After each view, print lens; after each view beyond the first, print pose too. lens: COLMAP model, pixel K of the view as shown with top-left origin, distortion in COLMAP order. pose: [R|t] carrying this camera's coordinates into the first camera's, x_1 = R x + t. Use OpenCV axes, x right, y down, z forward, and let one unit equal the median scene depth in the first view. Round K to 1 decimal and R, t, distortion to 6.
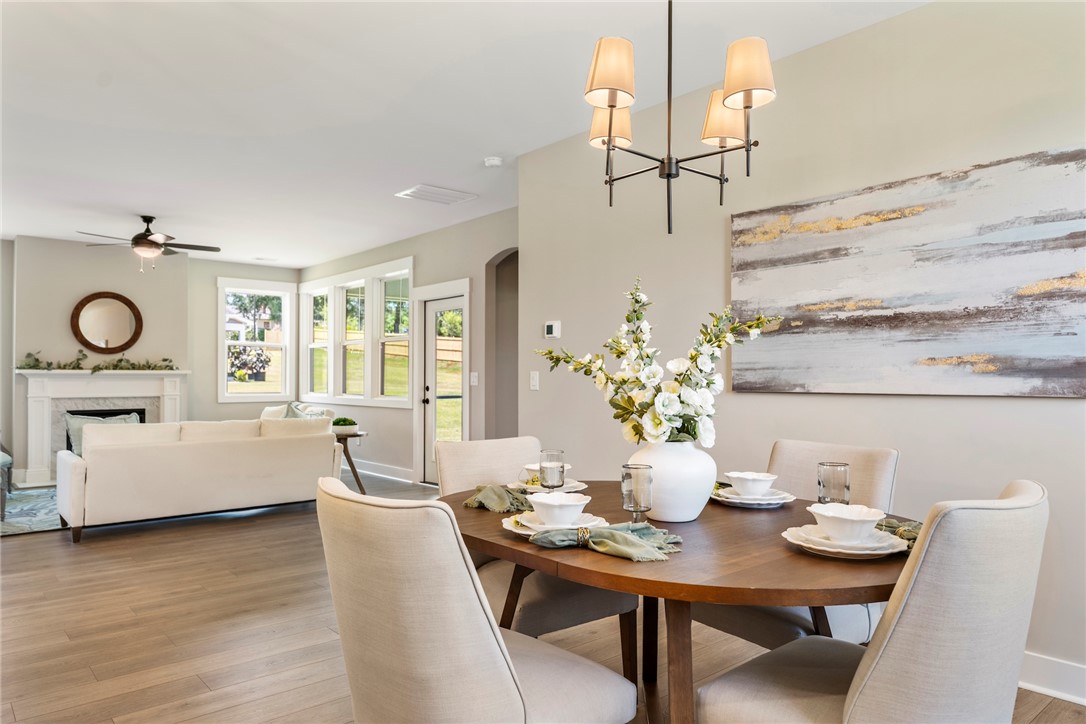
lens RADIAL K [[710.5, 0, 547.6], [0, 710.5, 370.6], [0, 0, 1]] dist [-0.005794, -0.002296]
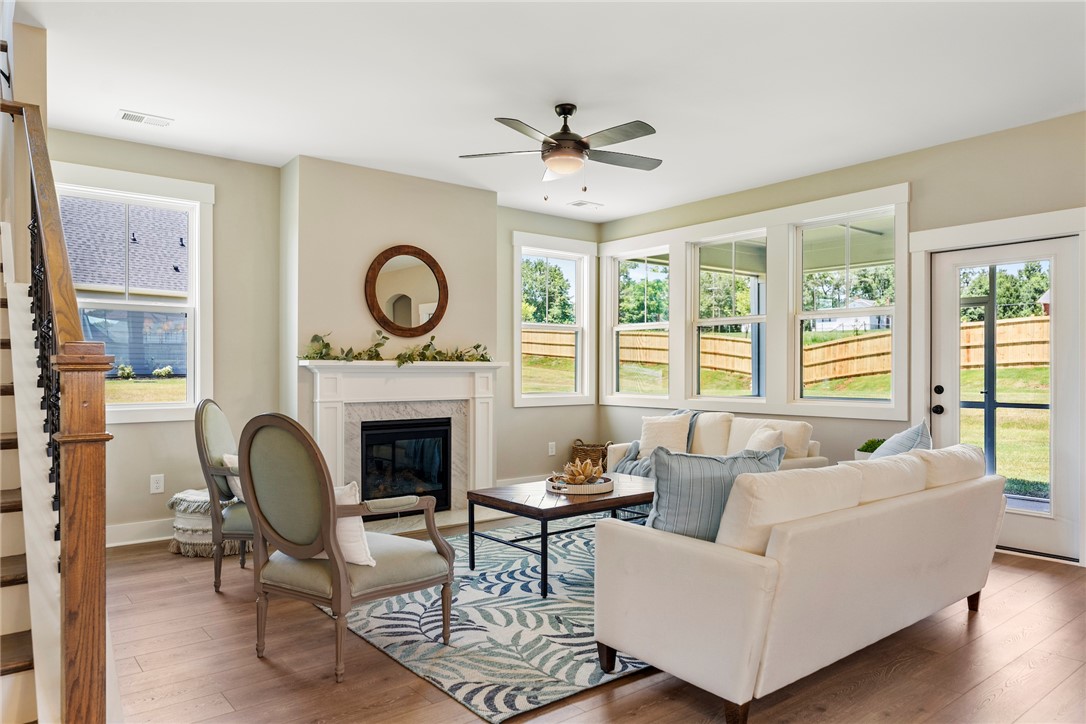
lens RADIAL K [[716.1, 0, 540.5], [0, 716.1, 369.8], [0, 0, 1]] dist [0.005823, -0.005844]
pose [[0.998811, 0.000391, -0.048755, -0.540937], [0.000009, 0.999966, 0.008208, 0.002314], [0.048756, -0.008198, 0.998777, 0.377922]]
